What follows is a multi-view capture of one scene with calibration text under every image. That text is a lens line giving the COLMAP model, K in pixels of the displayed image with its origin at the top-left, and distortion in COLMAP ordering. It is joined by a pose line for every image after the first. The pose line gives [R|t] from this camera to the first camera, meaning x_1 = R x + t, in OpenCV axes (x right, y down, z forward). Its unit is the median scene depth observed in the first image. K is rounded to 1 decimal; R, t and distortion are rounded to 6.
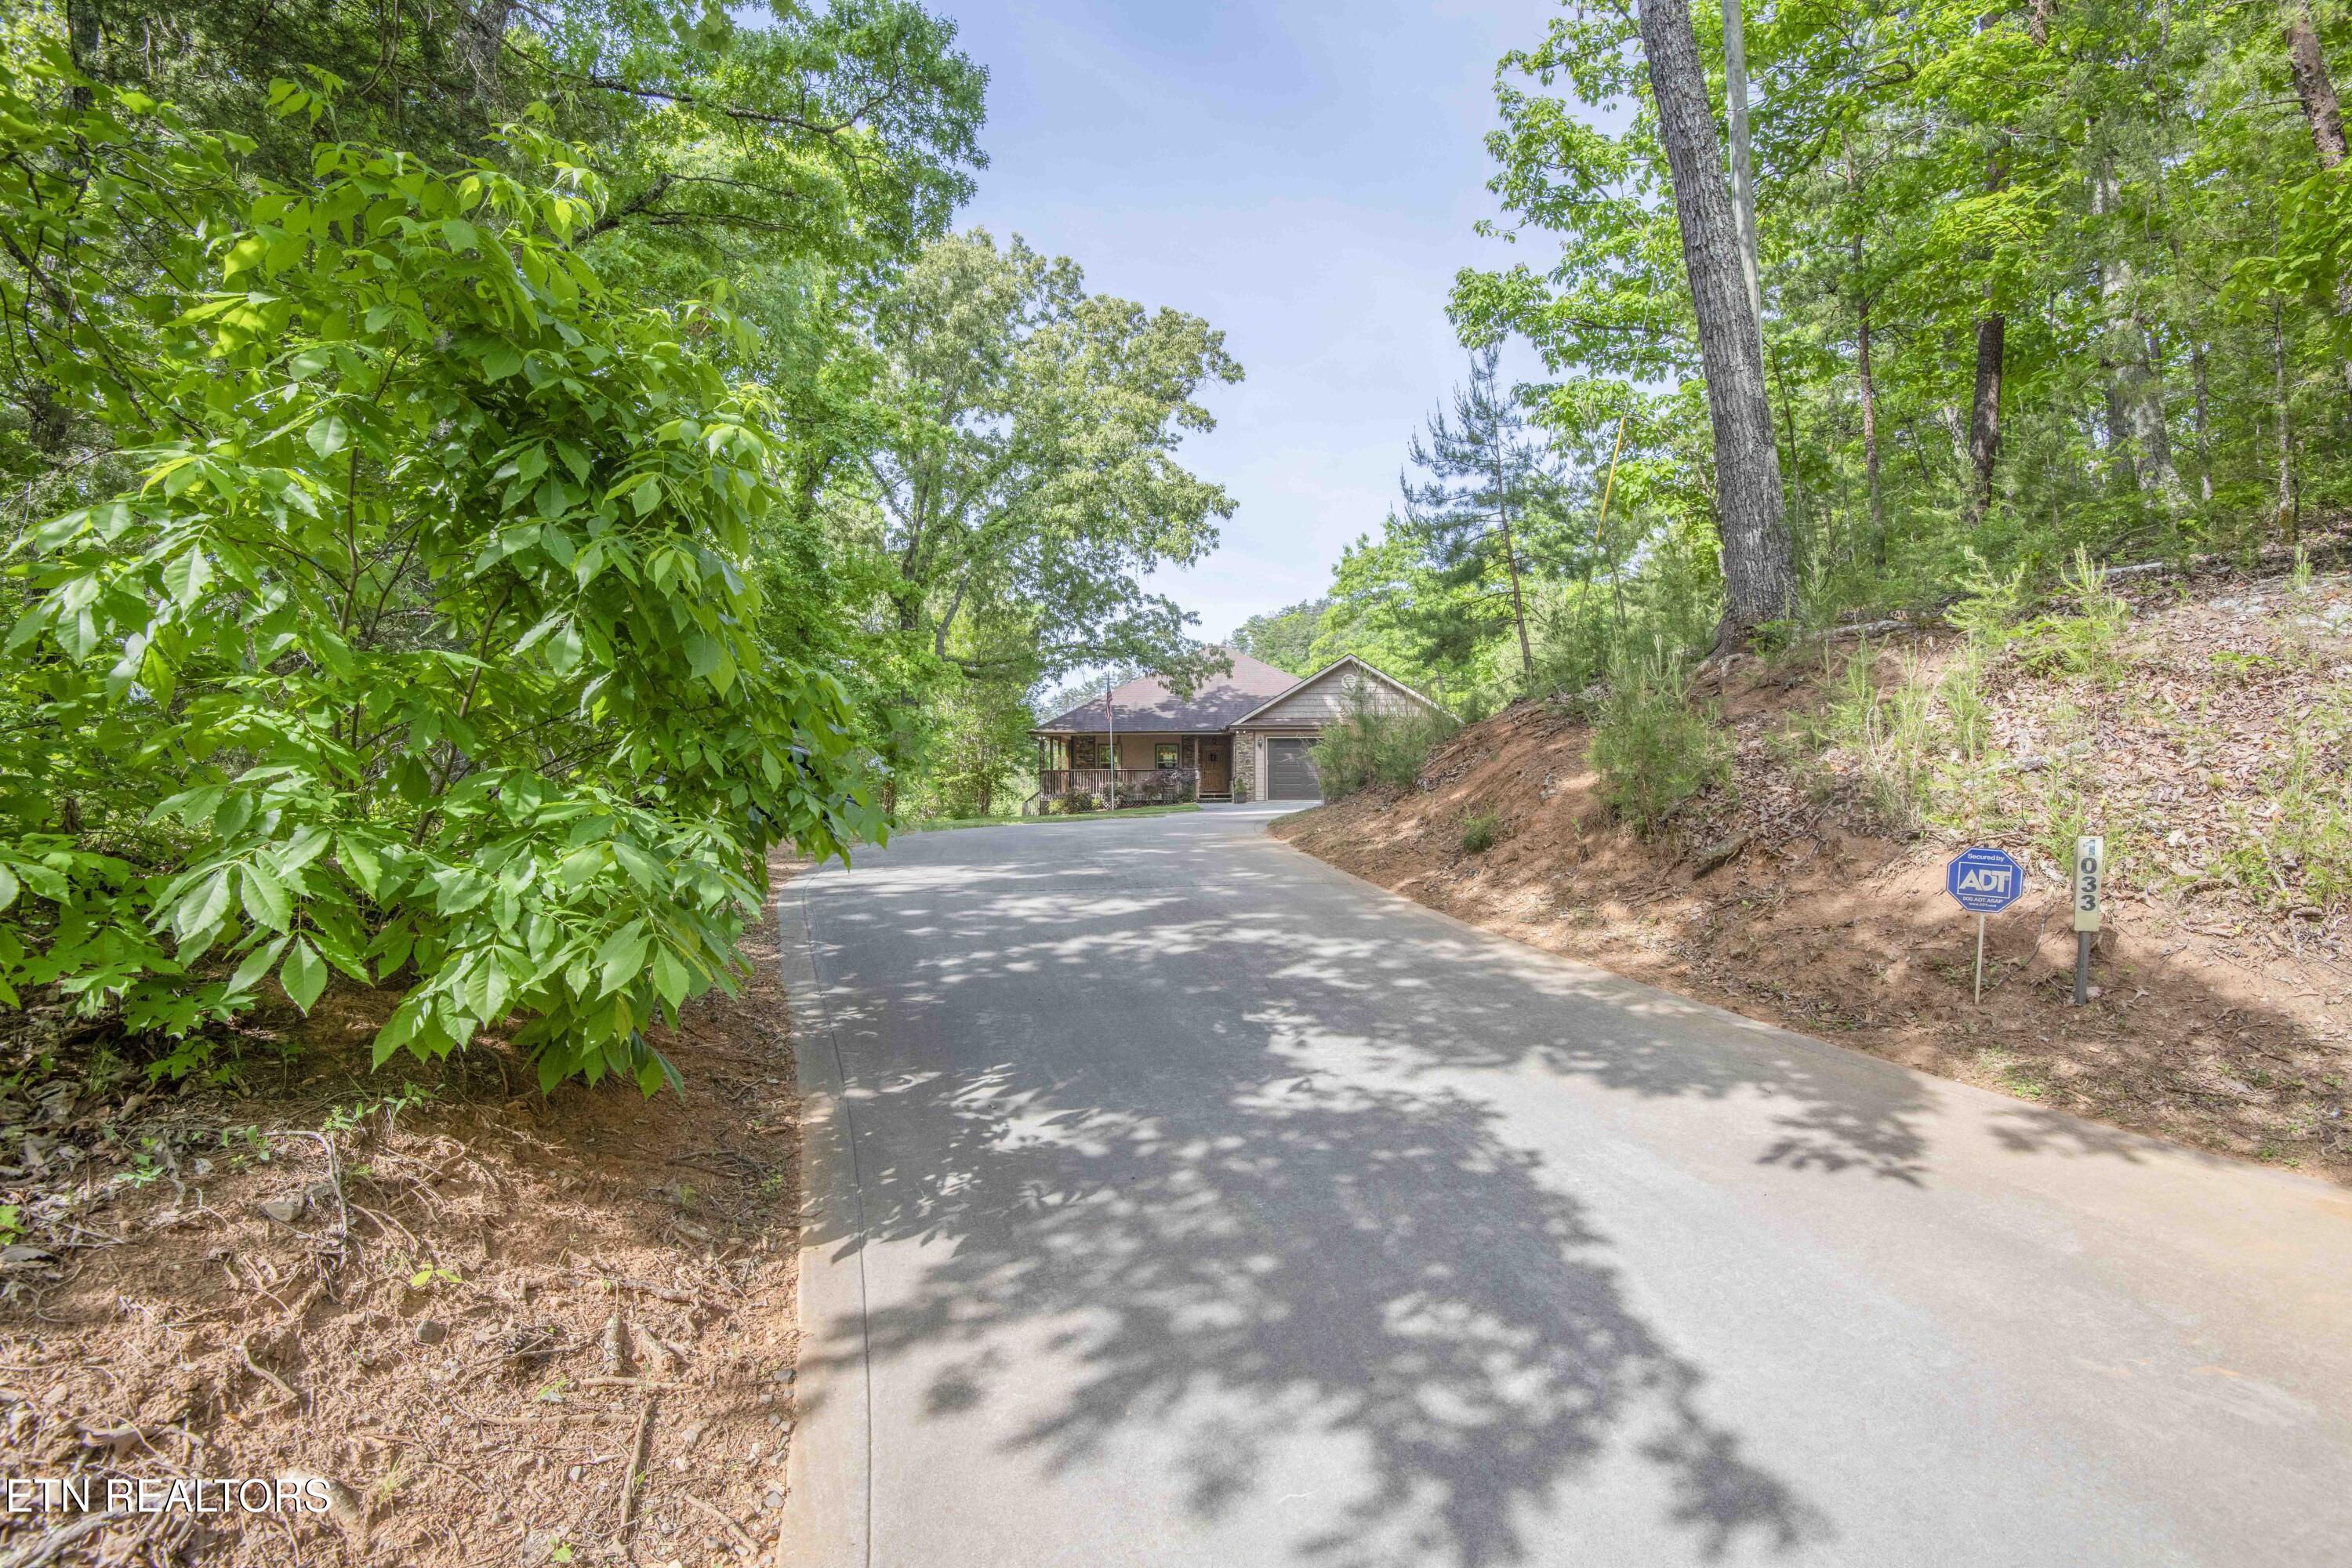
lens RADIAL K [[1090.2, 0, 1162.1], [0, 1090.2, 791.6], [0, 0, 1]] dist [-0.026383, -0.009681]
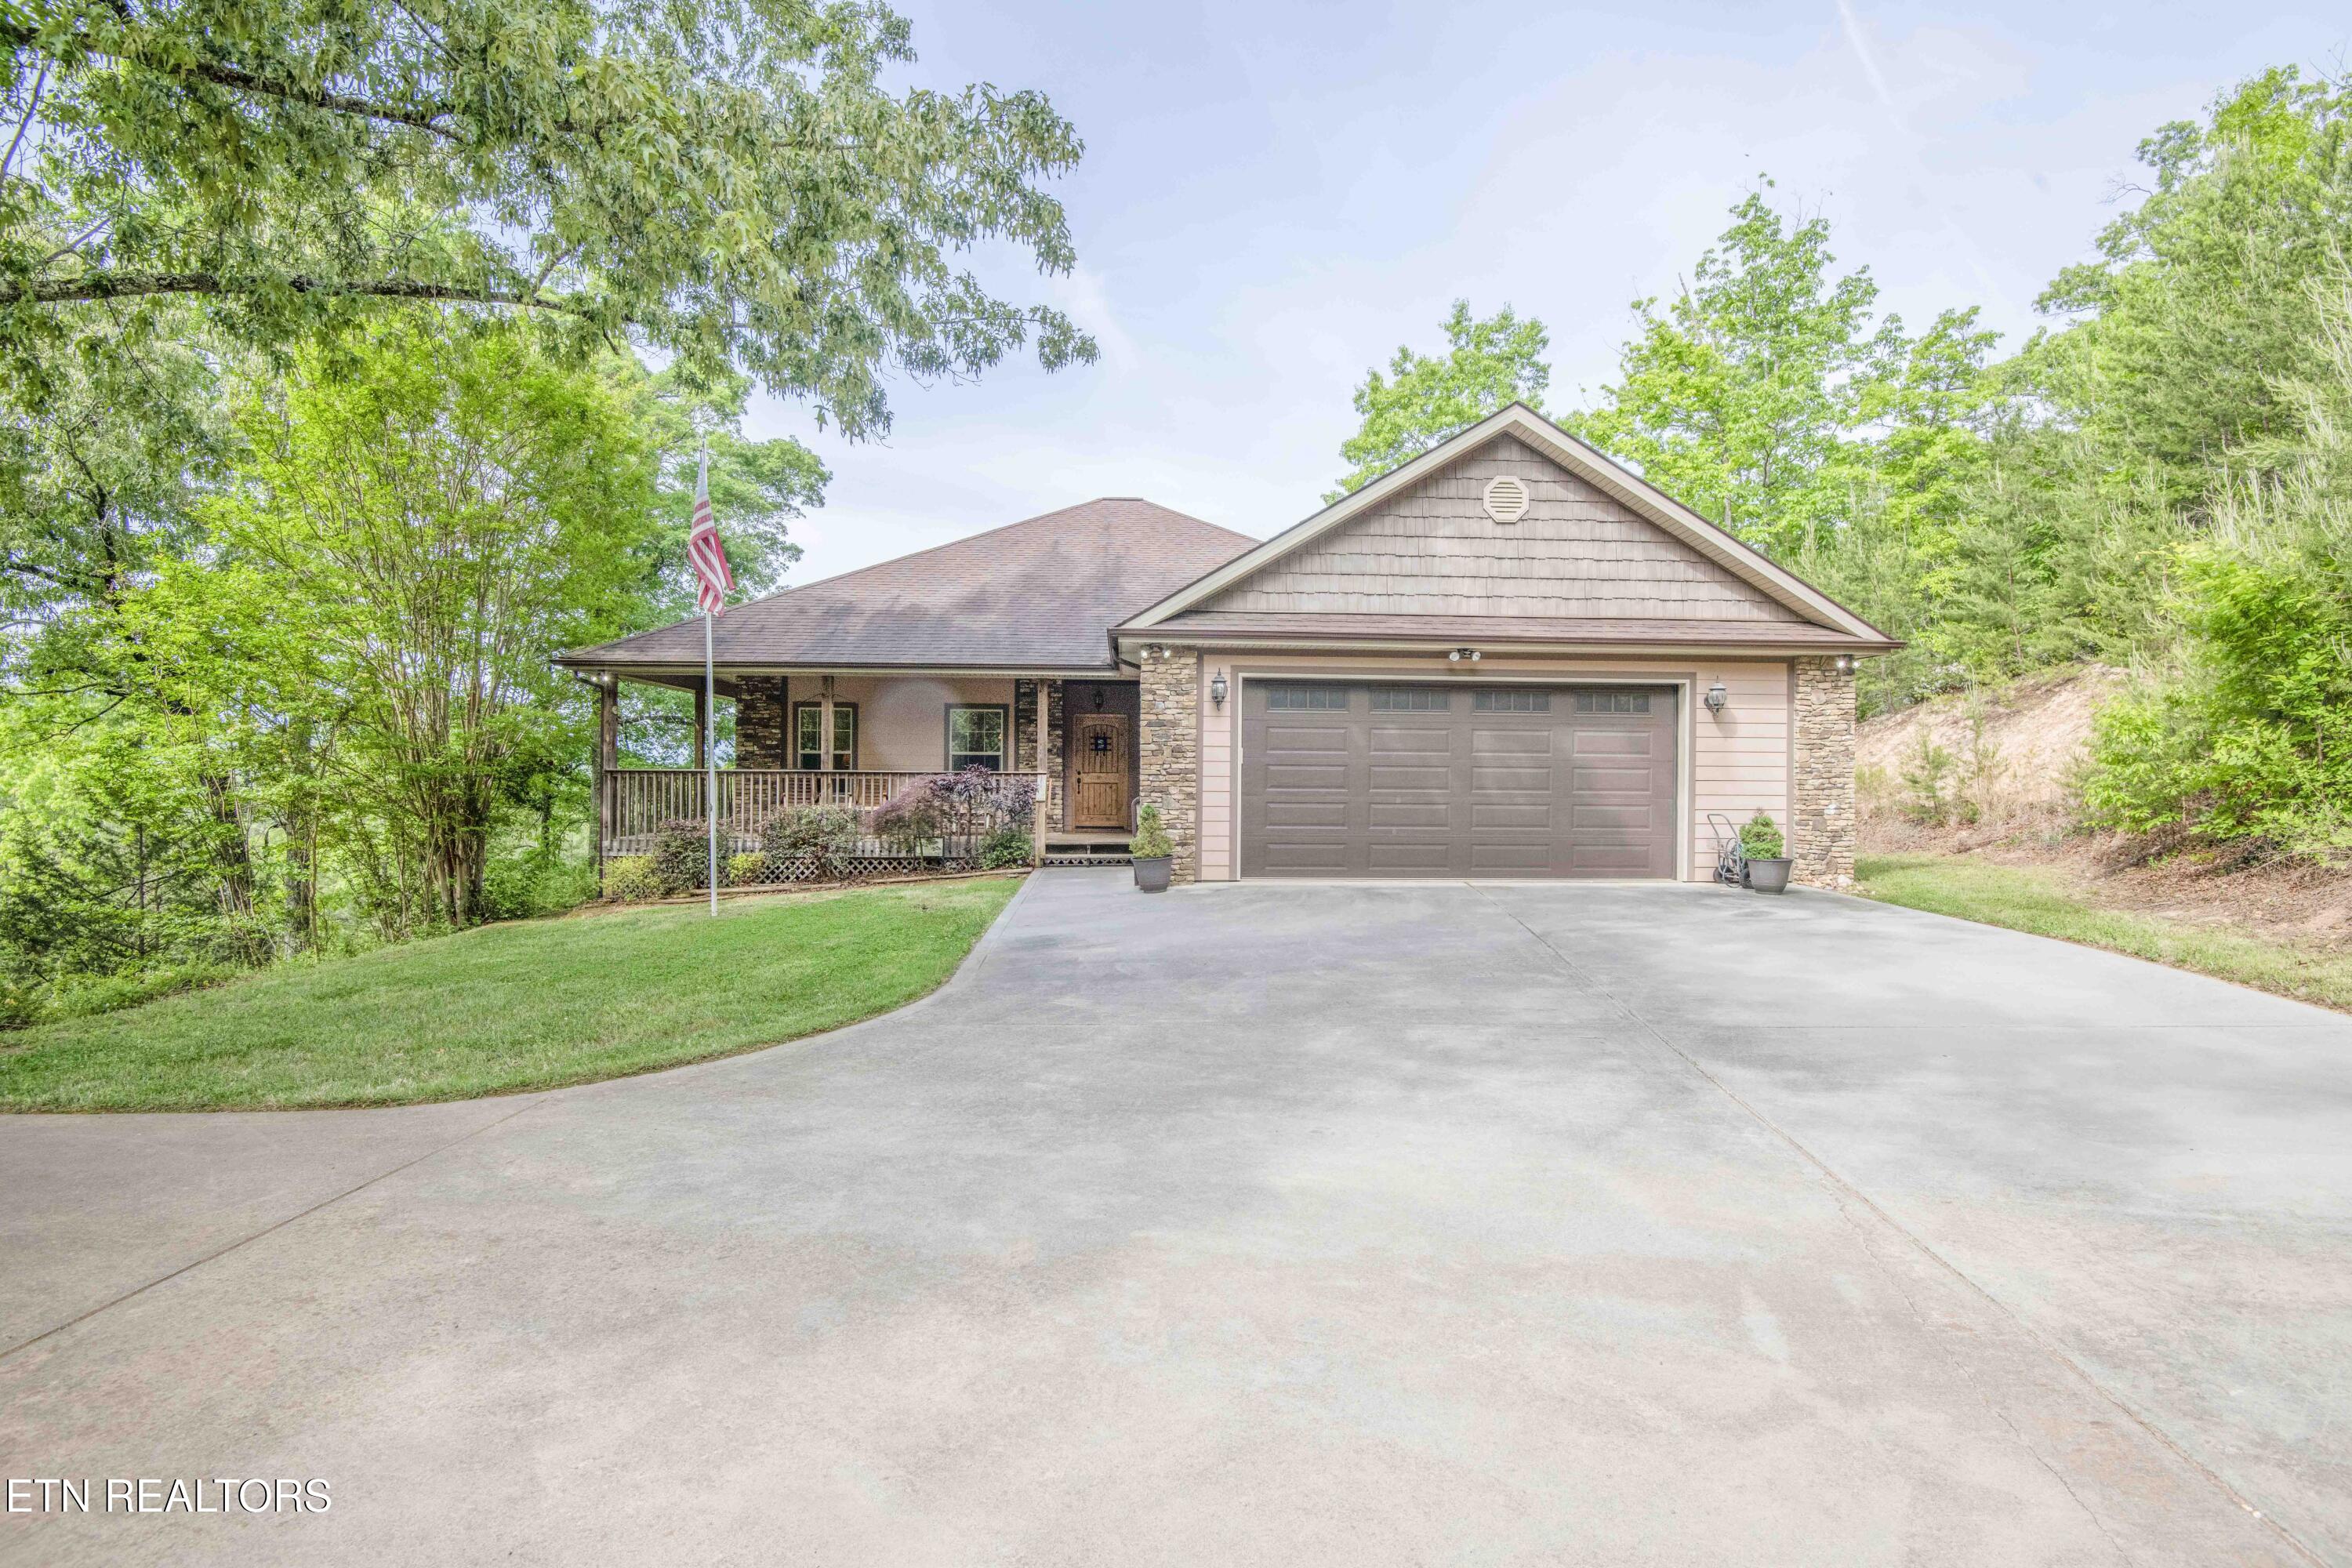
lens RADIAL K [[1090.2, 0, 1179.7], [0, 1090.2, 782.4], [0, 0, 1]] dist [-0.026383, -0.009681]
pose [[0.998125, 0.013680, 0.059653, 0.060854], [-0.013285, 0.999887, -0.007008, -0.016856], [-0.059743, 0.006202, 0.998195, 0.693707]]
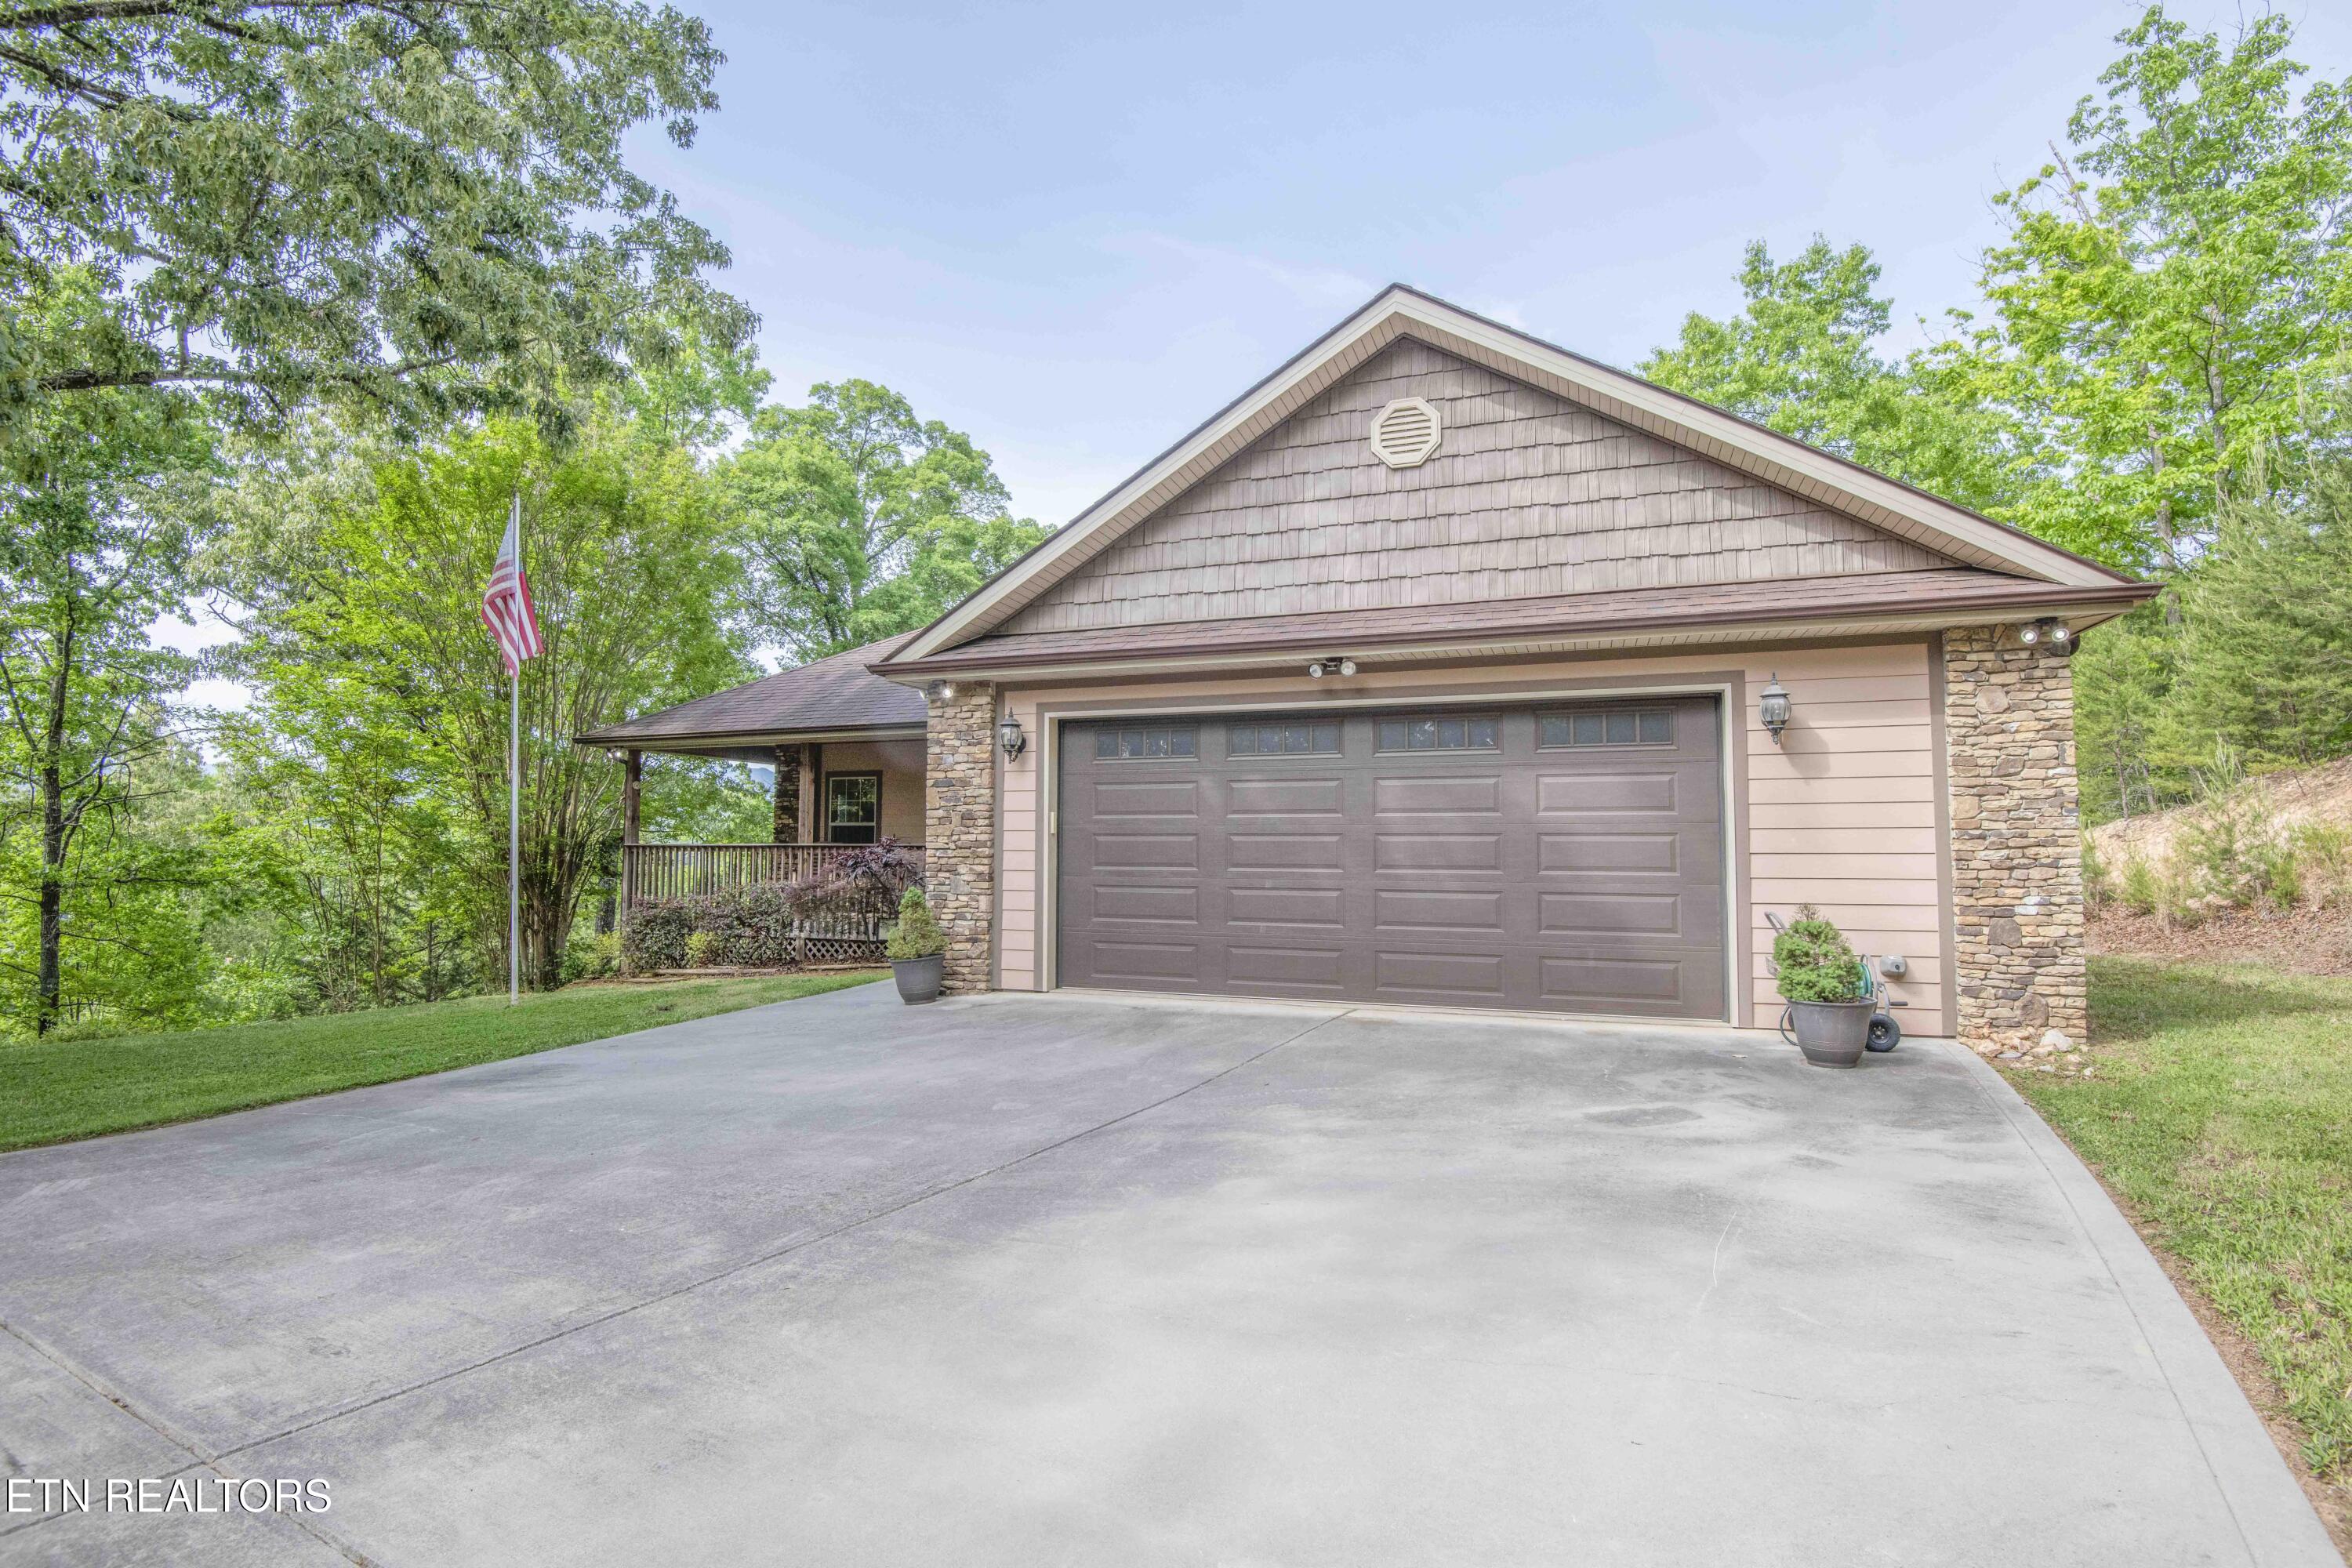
lens RADIAL K [[1090.2, 0, 1188.9], [0, 1090.2, 778.2], [0, 0, 1]] dist [-0.026383, -0.009681]
pose [[0.942788, -0.012804, -0.333148, 0.198972], [-0.010456, 0.997635, -0.067935, -0.020826], [0.333230, 0.067532, 0.940424, 0.791735]]
